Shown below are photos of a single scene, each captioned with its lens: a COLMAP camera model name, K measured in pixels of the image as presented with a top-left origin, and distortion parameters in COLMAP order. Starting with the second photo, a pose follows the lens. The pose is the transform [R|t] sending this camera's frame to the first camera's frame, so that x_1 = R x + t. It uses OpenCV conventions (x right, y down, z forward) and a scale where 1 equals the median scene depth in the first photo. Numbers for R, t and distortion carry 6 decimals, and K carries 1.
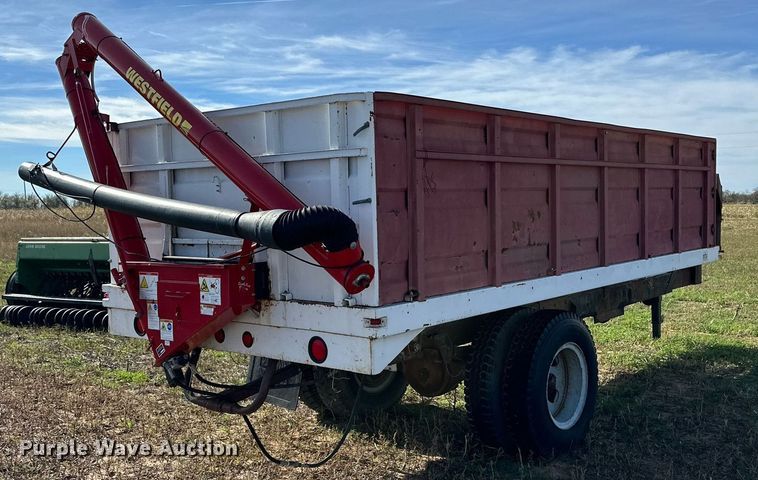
lens RADIAL K [[768.5, 0, 431.4], [0, 768.5, 241.2], [0, 0, 1]] dist [0.169147, -0.347799]
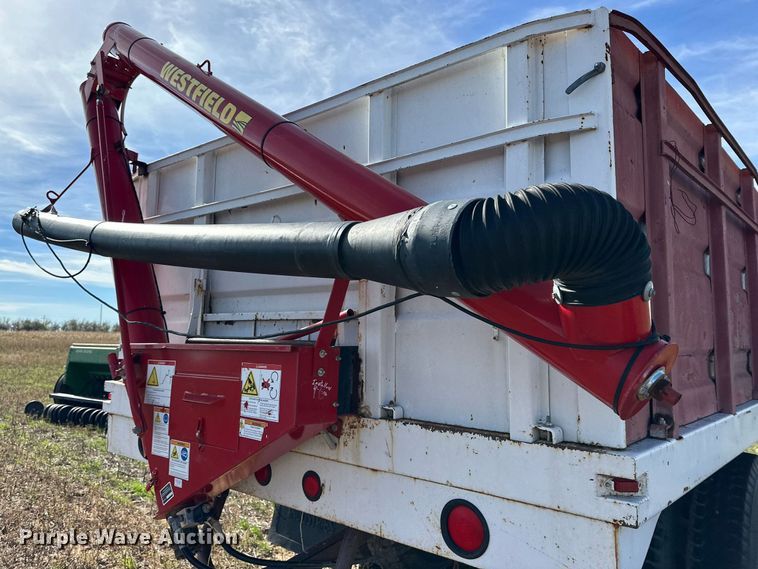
lens RADIAL K [[577.7, 0, 346.1], [0, 577.7, 258.3], [0, 0, 1]] dist [0.127393, -0.222109]
pose [[0.995572, 0.029880, -0.089123, -0.181577], [-0.045866, 0.982022, -0.183111, 0.040462], [0.082049, 0.186387, 0.979044, 0.557149]]
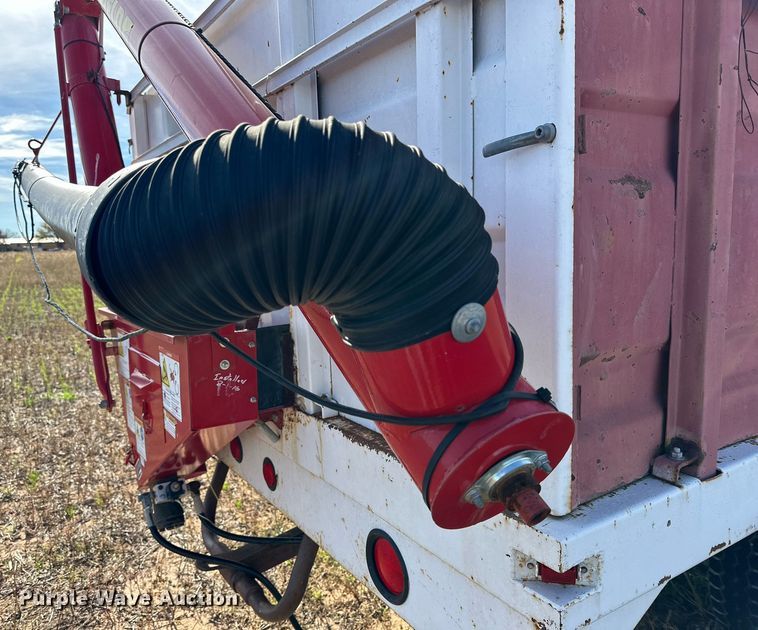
lens RADIAL K [[589.4, 0, 335.6], [0, 589.4, 318.4], [0, 0, 1]] dist [0.125234, -0.199893]
pose [[0.931568, 0.030063, -0.362322, -0.063005], [0.001802, 0.996181, 0.087289, -0.006645], [0.363563, -0.081969, 0.927956, 0.679946]]
